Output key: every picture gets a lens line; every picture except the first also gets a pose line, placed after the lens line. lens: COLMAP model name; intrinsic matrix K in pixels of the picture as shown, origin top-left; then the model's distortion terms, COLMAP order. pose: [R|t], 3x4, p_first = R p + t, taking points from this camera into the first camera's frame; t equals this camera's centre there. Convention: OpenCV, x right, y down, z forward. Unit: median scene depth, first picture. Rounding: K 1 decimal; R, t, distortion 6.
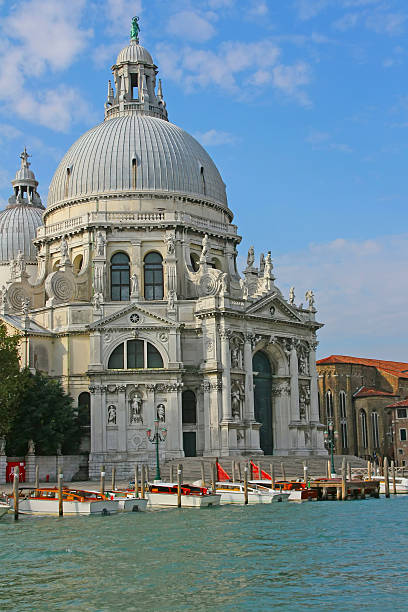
lens RADIAL K [[952.8, 0, 204.0], [0, 952.8, 306.0], [0, 0, 1]] dist [0.094118, 0.012828]
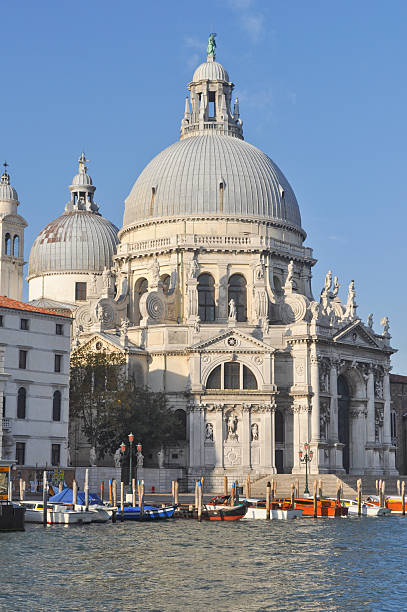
lens RADIAL K [[1186.8, 0, 203.5], [0, 1186.8, 306.0], [0, 0, 1]] dist [0.052611, 0.089330]
pose [[0.997912, 0.036720, 0.053141, -0.168210], [-0.037720, 0.999127, 0.017941, -0.047190], [-0.052436, -0.019908, 0.998426, -0.301645]]
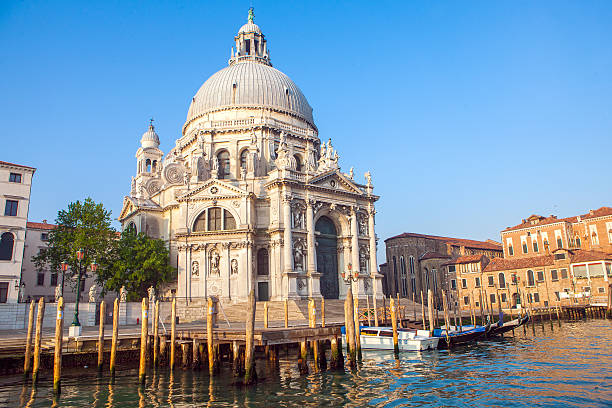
lens RADIAL K [[447.2, 0, 318.4], [0, 447.2, 205.1], [0, 0, 1]] dist [-0.053513, 0.003162]
pose [[0.991597, -0.047875, -0.120183, 0.125040], [0.039927, 0.996907, -0.067692, 0.073350], [0.123052, 0.062325, 0.990441, 0.425250]]
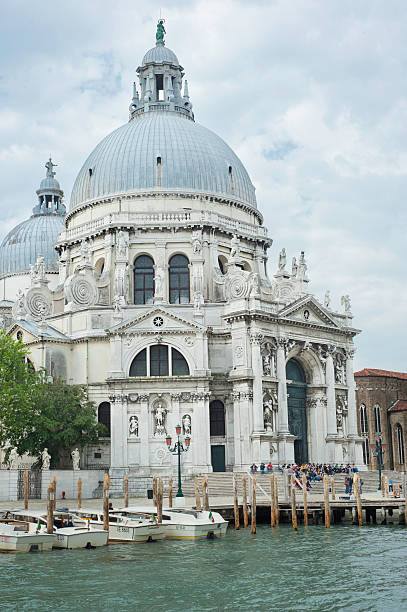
lens RADIAL K [[885.5, 0, 203.5], [0, 885.5, 306.0], [0, 0, 1]] dist [0.013895, 0.013065]
pose [[0.999464, -0.004999, -0.032346, -0.000853], [0.003934, 0.999450, -0.032914, 0.025019], [0.032493, 0.032769, 0.998935, 0.136502]]
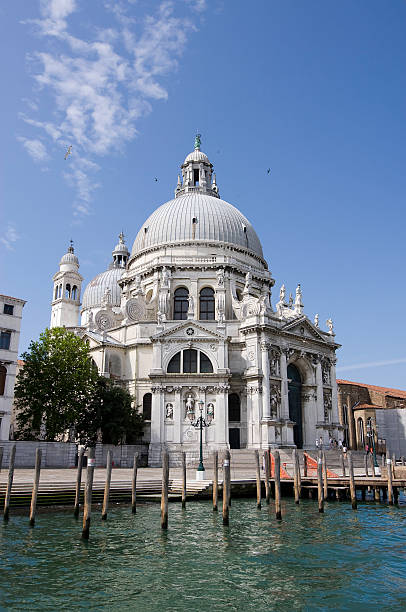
lens RADIAL K [[518.7, 0, 203.0], [0, 518.7, 306.0], [0, 0, 1]] dist [-0.067256, 0.009647]
pose [[0.997410, 0.007407, -0.071547, -0.009018], [-0.016000, 0.992610, -0.120289, 0.056866], [0.070127, 0.121122, 0.990157, 0.329998]]
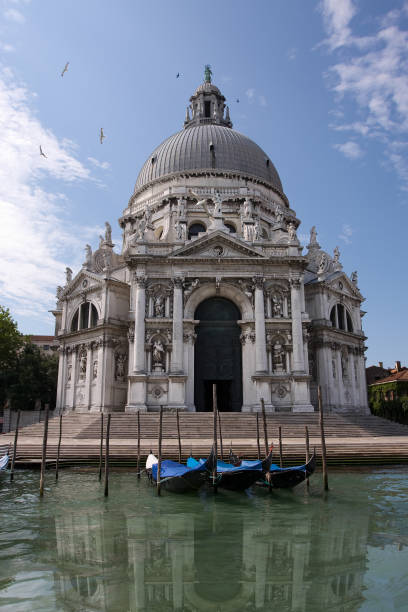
lens RADIAL K [[447.2, 0, 200.8], [0, 447.2, 317.9], [0, 0, 1]] dist [-0.053513, 0.003162]
pose [[0.696392, -0.141590, -0.703556, 0.355905], [0.109001, 0.989839, -0.091313, 0.106983], [0.709336, -0.013099, 0.704749, 0.704322]]
